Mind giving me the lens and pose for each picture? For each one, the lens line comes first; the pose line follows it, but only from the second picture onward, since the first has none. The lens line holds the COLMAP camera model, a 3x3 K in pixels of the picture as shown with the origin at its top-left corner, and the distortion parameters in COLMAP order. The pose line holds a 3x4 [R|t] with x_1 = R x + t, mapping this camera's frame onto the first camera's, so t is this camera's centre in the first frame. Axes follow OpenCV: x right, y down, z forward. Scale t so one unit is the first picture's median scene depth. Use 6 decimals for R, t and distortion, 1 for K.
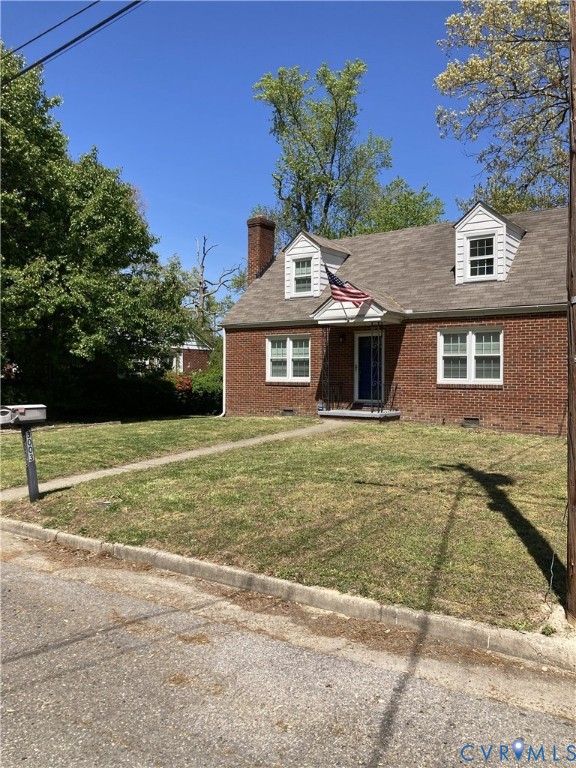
lens RADIAL K [[626.8, 0, 288.0], [0, 626.8, 384.0], [0, 0, 1]] dist [0.011999, -0.006148]
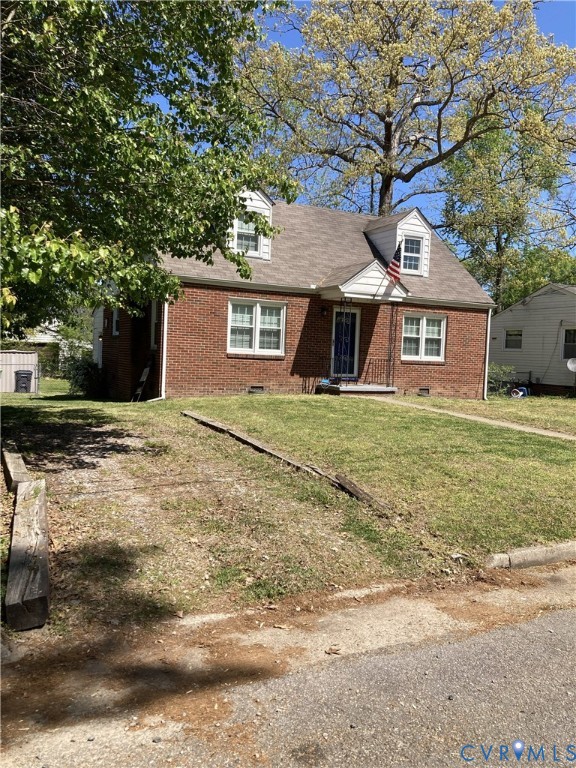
lens RADIAL K [[626.8, 0, 288.0], [0, 626.8, 384.0], [0, 0, 1]] dist [0.011999, -0.006148]
pose [[0.438047, -0.036977, 0.898191, -0.849203], [-0.029178, 0.998042, 0.055318, -0.013154], [-0.898478, -0.050440, 0.436111, 0.650045]]
